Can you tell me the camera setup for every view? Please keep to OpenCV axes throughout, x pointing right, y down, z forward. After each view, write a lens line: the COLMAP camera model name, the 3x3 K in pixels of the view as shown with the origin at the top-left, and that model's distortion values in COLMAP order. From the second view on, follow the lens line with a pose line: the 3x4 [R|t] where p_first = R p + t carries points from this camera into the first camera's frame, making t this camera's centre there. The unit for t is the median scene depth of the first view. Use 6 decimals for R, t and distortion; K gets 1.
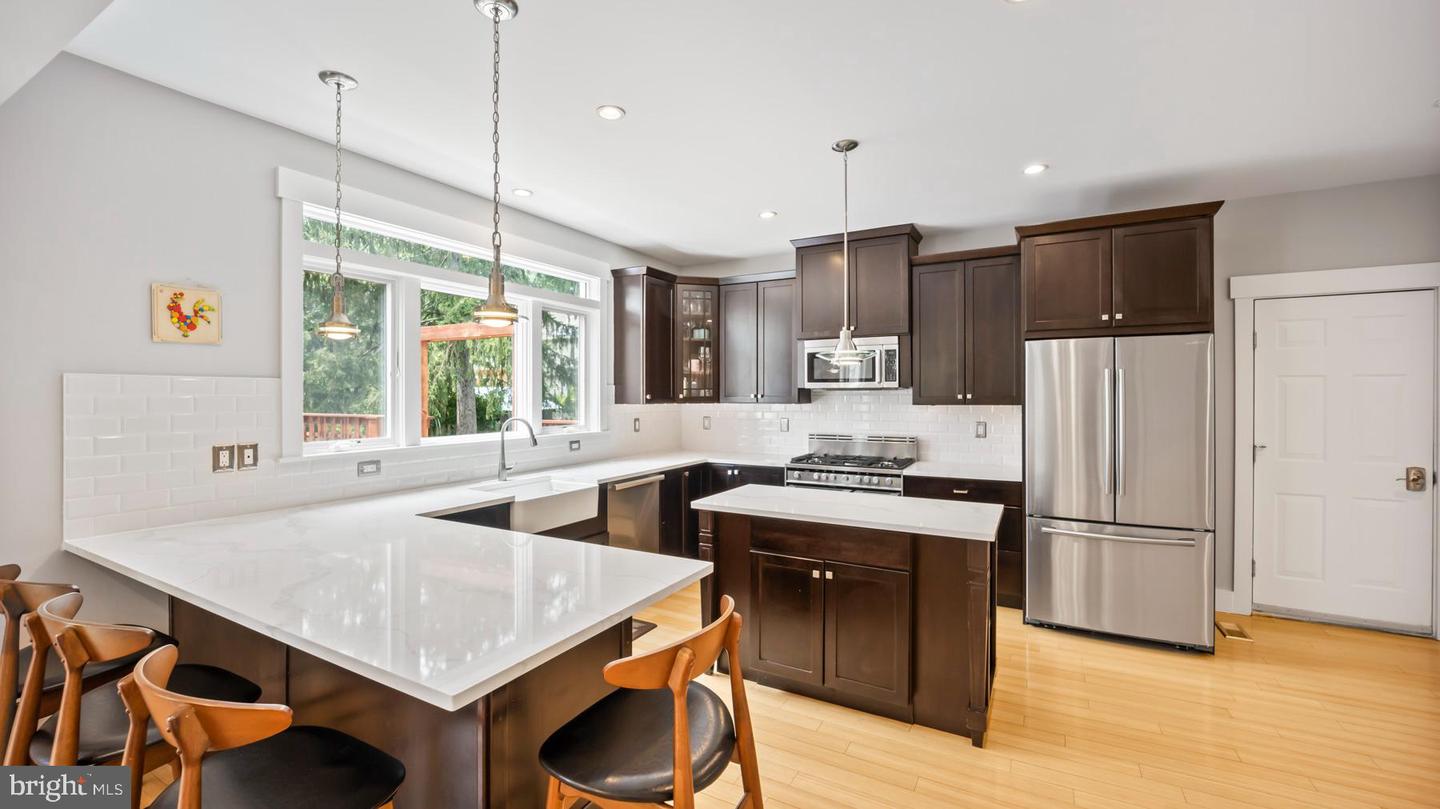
lens RADIAL K [[590.6, 0, 715.1], [0, 590.6, 397.5], [0, 0, 1]] dist [-0.012869, -0.001461]
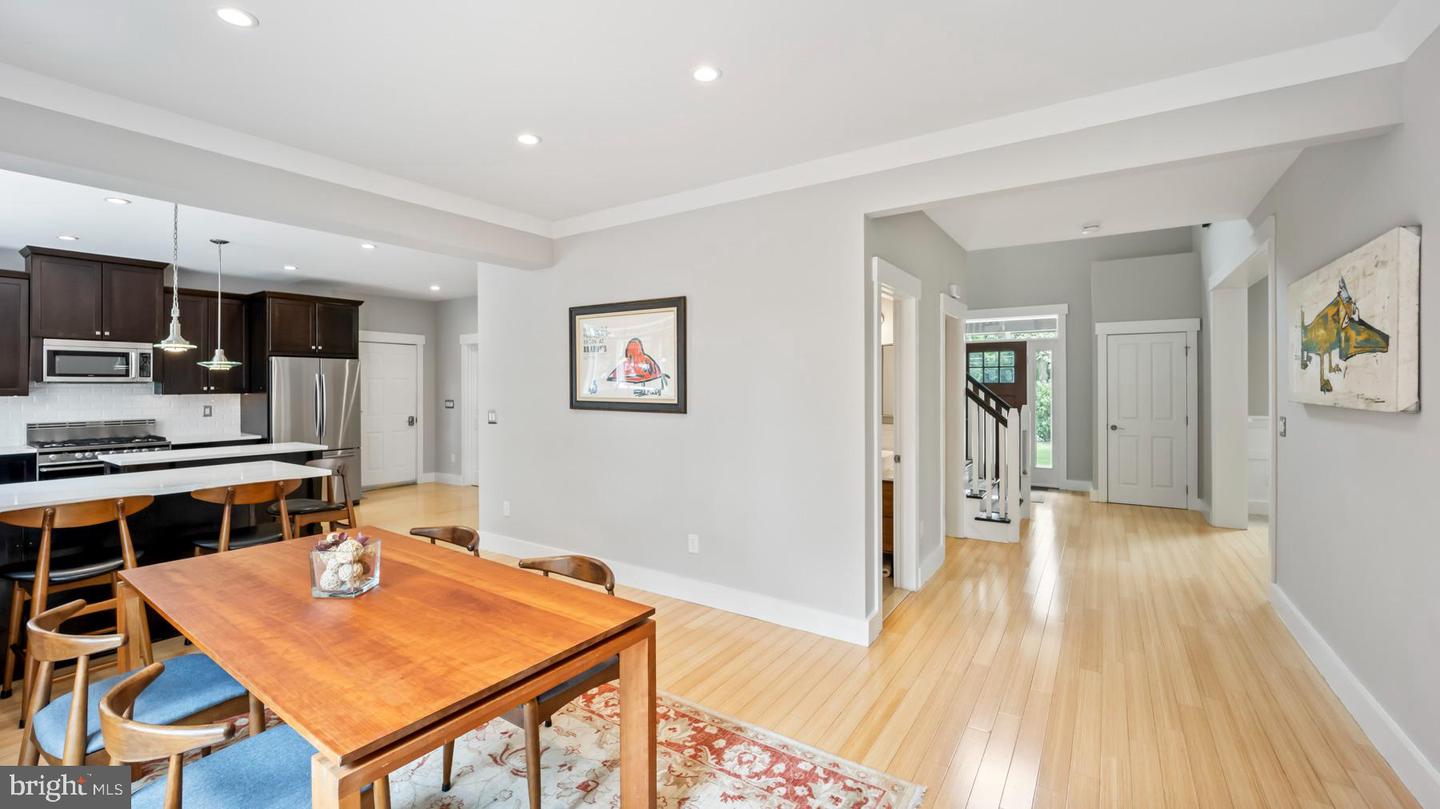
lens RADIAL K [[590.6, 0, 720.8], [0, 590.6, 389.1], [0, 0, 1]] dist [-0.012869, -0.001461]
pose [[0.075936, -0.004230, 0.997104, -0.911732], [0.006959, 0.999969, 0.003712, 0.003484], [-0.997088, 0.006657, 0.075963, -0.387828]]
